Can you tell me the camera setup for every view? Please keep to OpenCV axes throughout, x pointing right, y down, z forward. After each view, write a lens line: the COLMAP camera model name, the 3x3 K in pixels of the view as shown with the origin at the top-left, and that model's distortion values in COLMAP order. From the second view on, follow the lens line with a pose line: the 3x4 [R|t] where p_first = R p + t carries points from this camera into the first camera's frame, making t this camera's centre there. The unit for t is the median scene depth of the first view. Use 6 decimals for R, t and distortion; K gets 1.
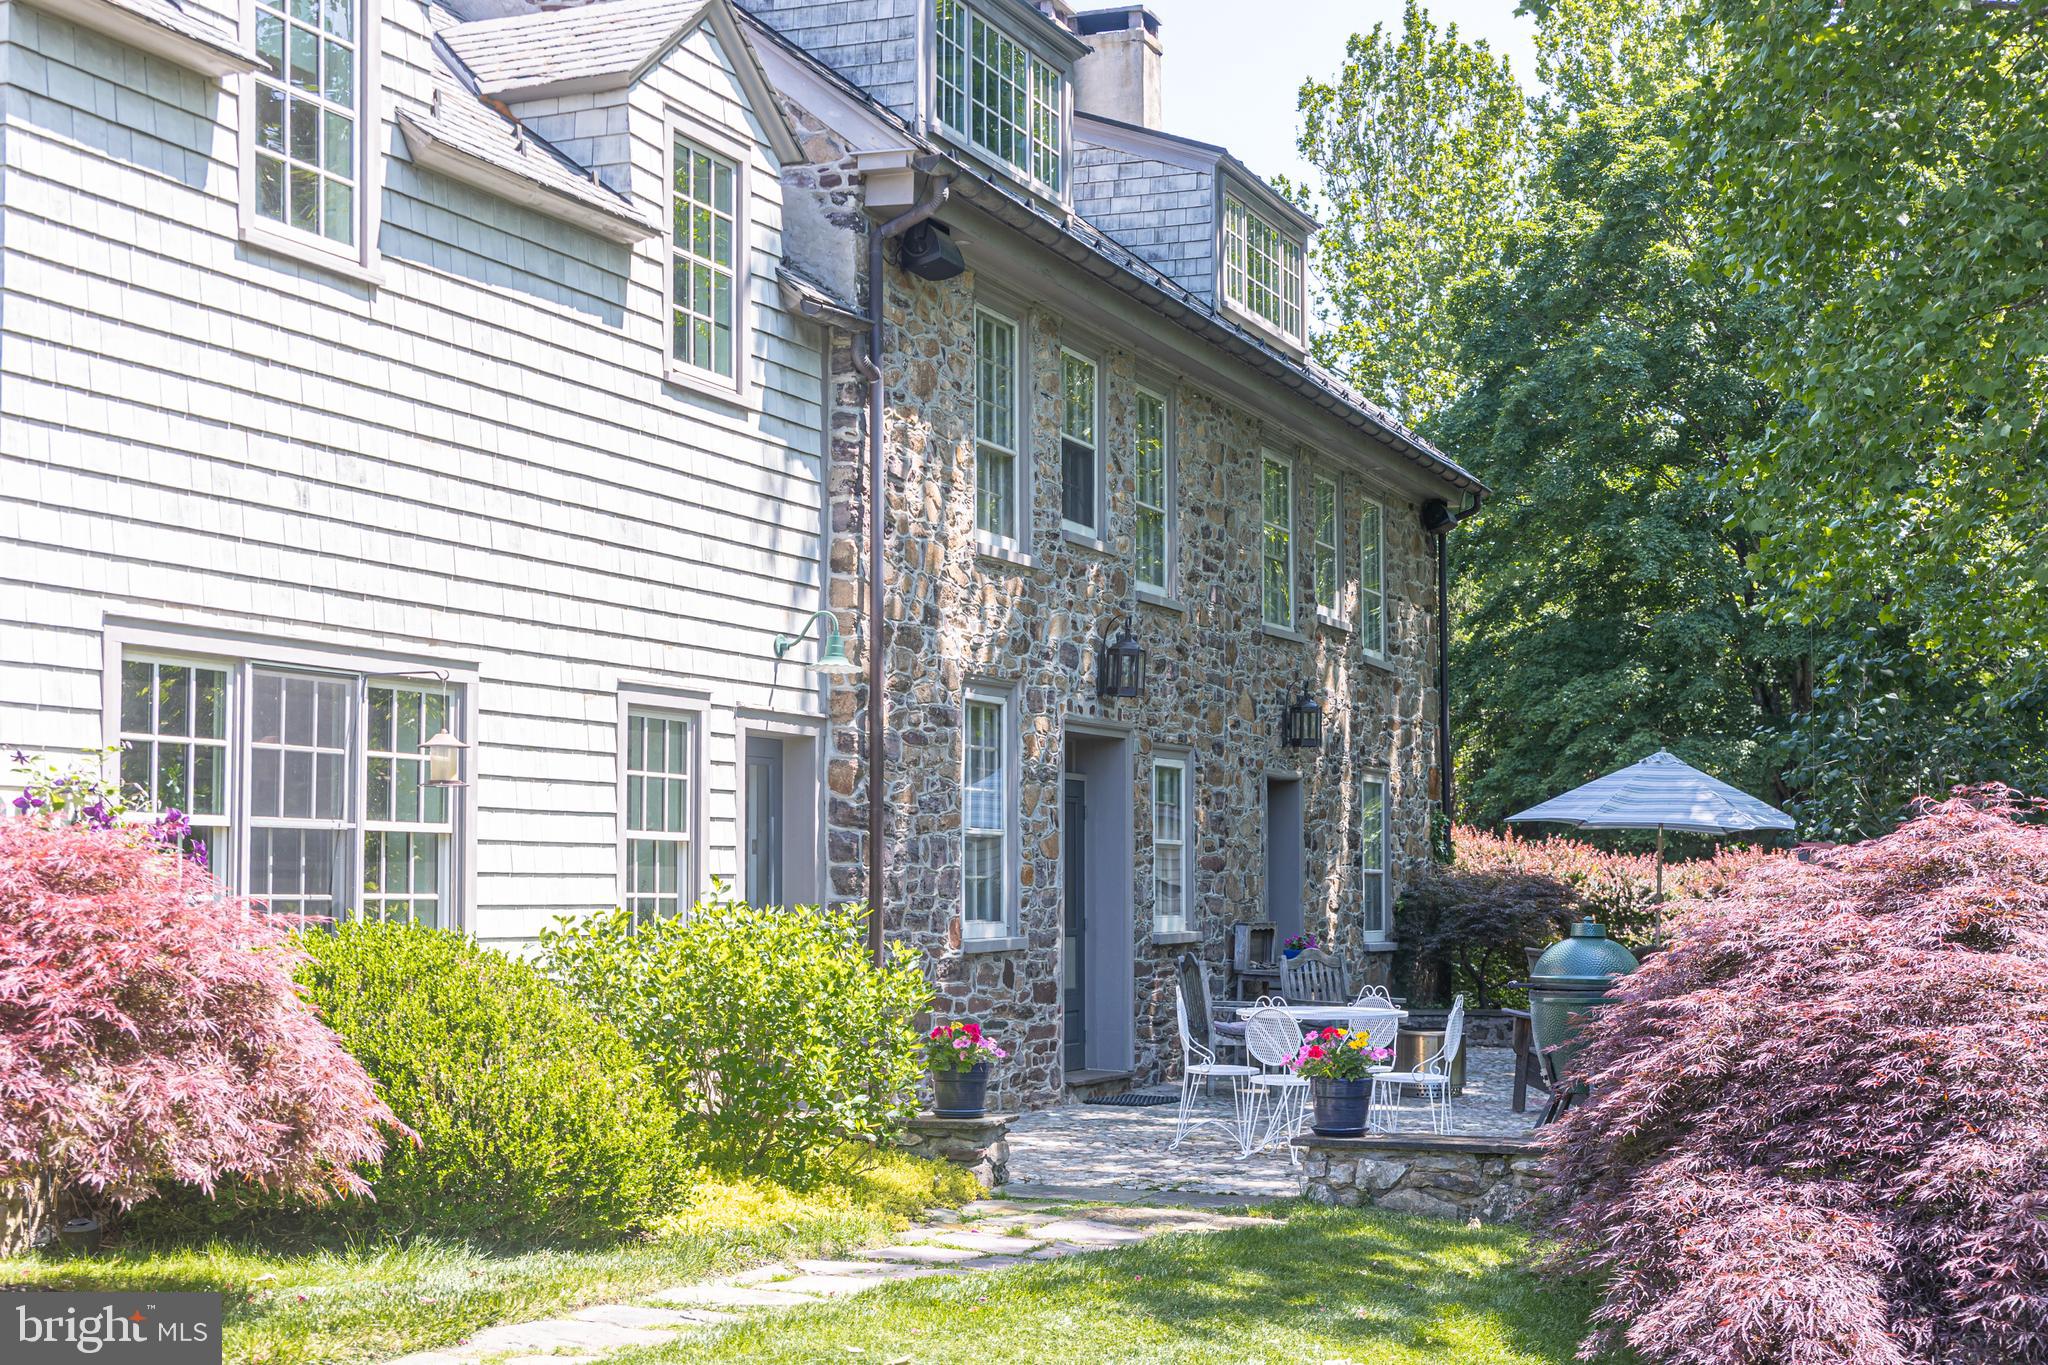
lens RADIAL K [[2843.2, 0, 1024.0], [0, 2843.2, 682.5], [0, 0, 1]] dist [0.006194, 0.011984]
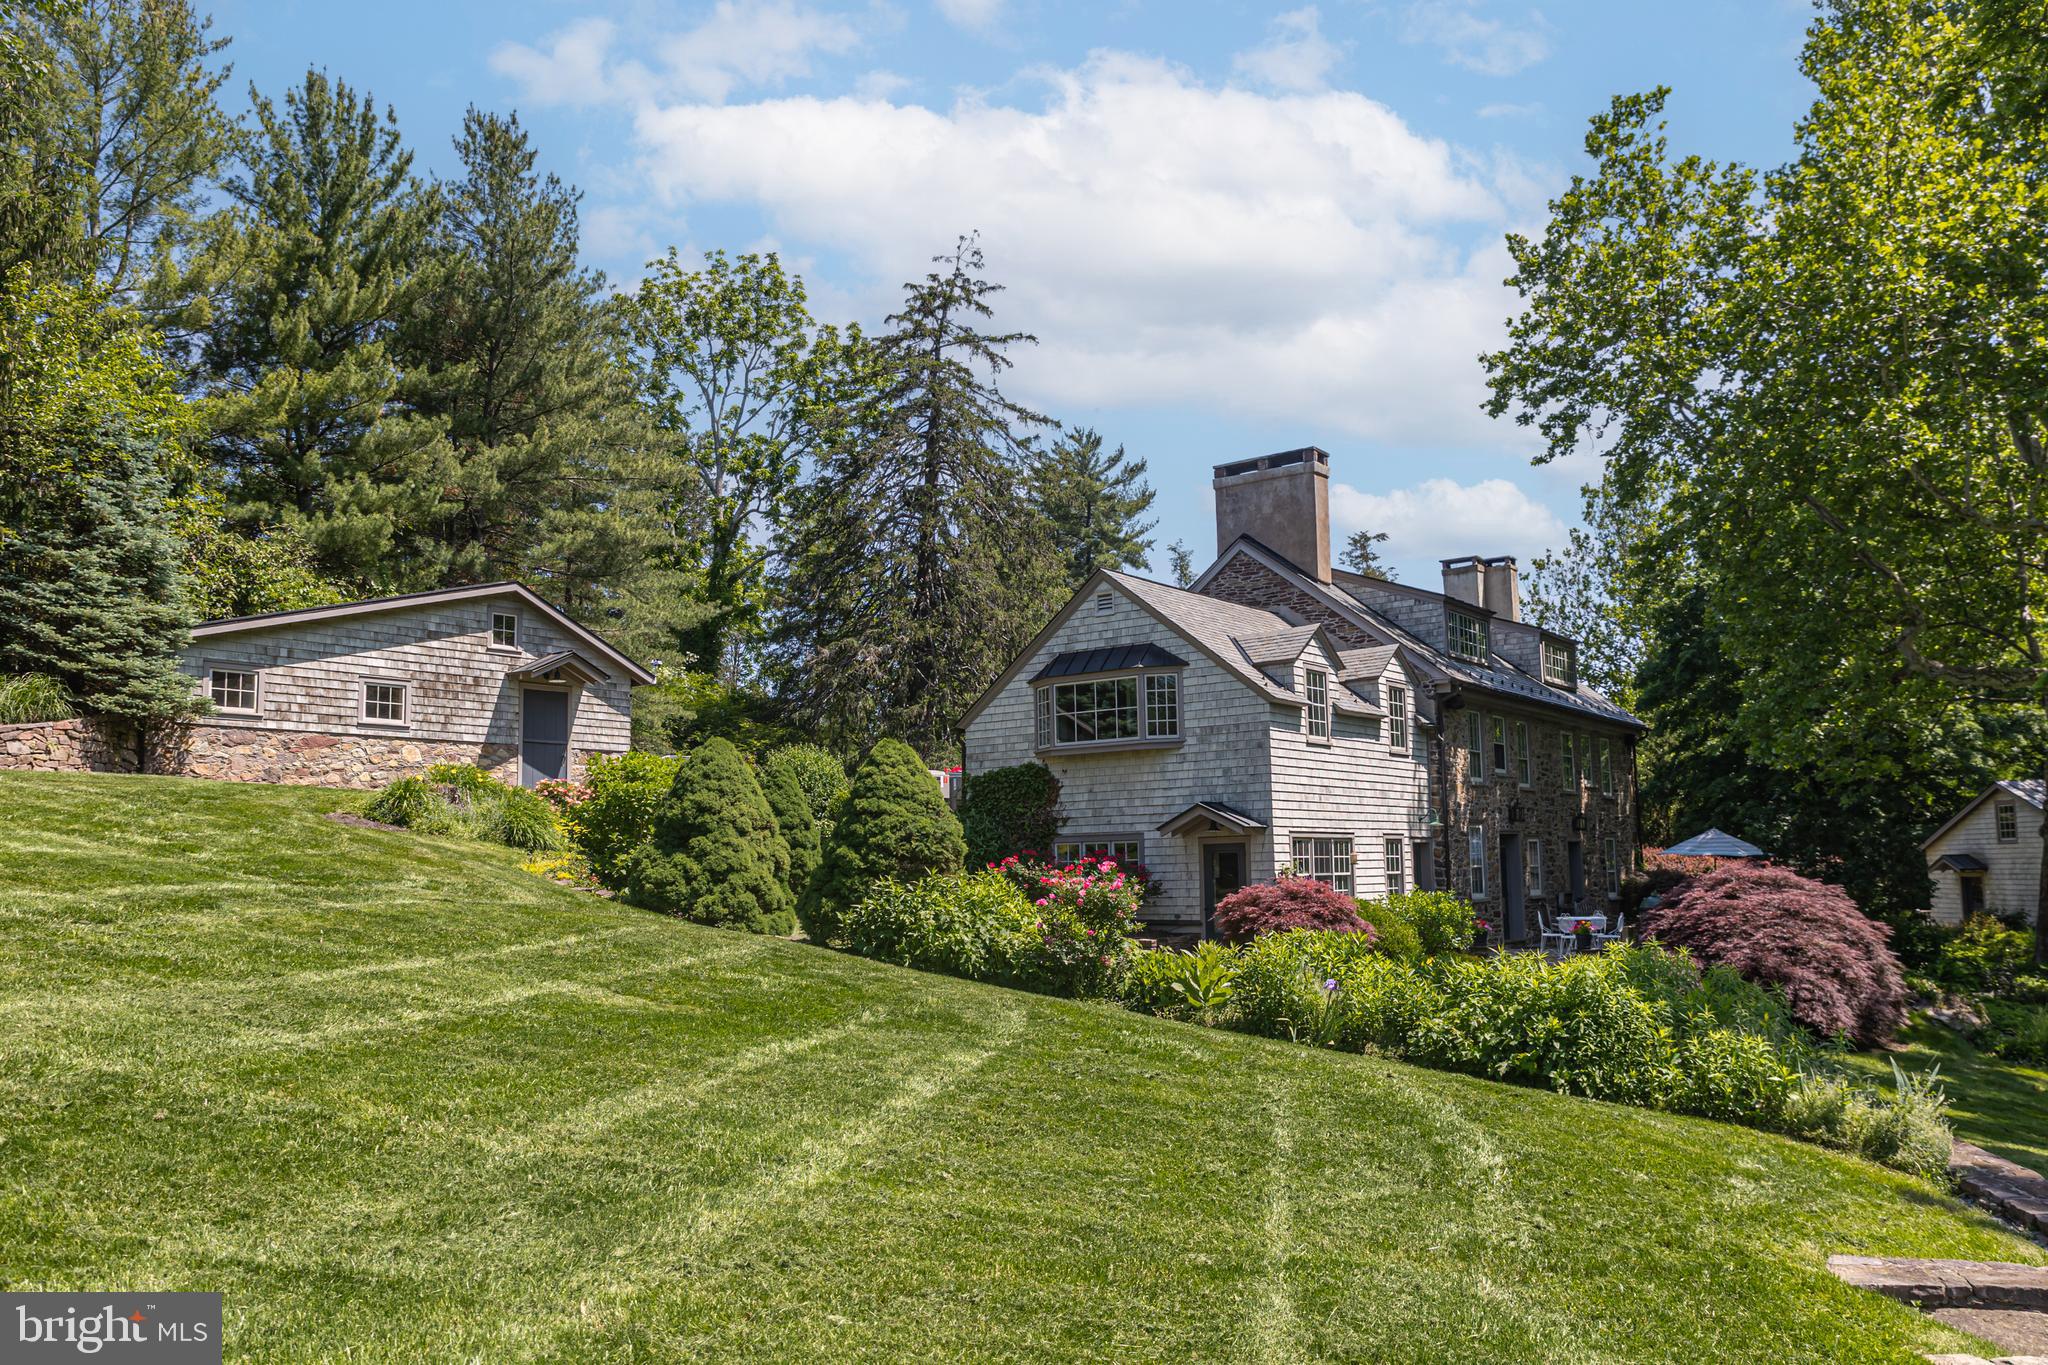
lens RADIAL K [[1531.5, 0, 1024.0], [0, 1531.5, 682.5], [0, 0, 1]] dist [-0.019084, 0.002714]
pose [[0.962154, -0.047888, -0.268264, -0.043929], [0.034360, 0.997900, -0.054903, -0.105444], [0.270330, 0.043607, 0.961780, -1.119002]]
